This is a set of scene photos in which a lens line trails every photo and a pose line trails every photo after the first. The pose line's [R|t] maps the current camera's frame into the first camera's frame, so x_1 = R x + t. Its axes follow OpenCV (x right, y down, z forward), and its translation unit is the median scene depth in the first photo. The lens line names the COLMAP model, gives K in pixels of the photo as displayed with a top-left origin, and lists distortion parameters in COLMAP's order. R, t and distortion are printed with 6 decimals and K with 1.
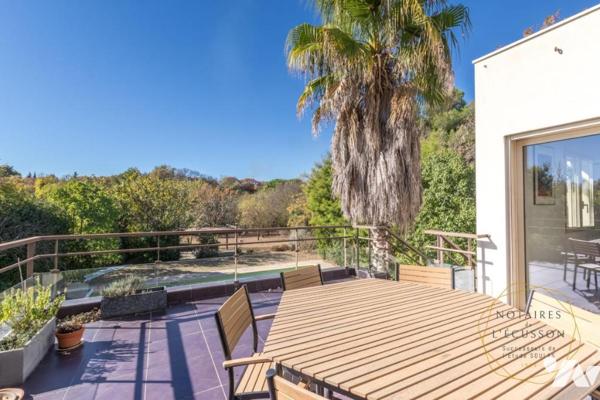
lens RADIAL K [[259.7, 0, 300.0], [0, 259.7, 200.0], [0, 0, 1]] dist [0.003097, 0.000084]
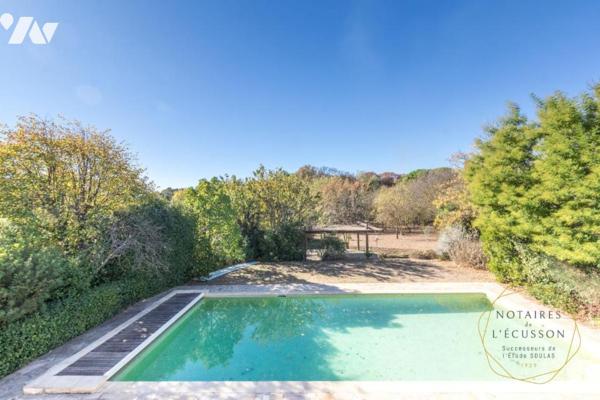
lens RADIAL K [[259.7, 0, 300.0], [0, 259.7, 200.0], [0, 0, 1]] dist [0.003097, 0.000084]
pose [[0.867129, -0.026102, -0.497399, -0.013426], [0.036064, 0.999295, 0.010432, 0.006473], [0.496776, -0.026984, 0.867459, 0.220260]]
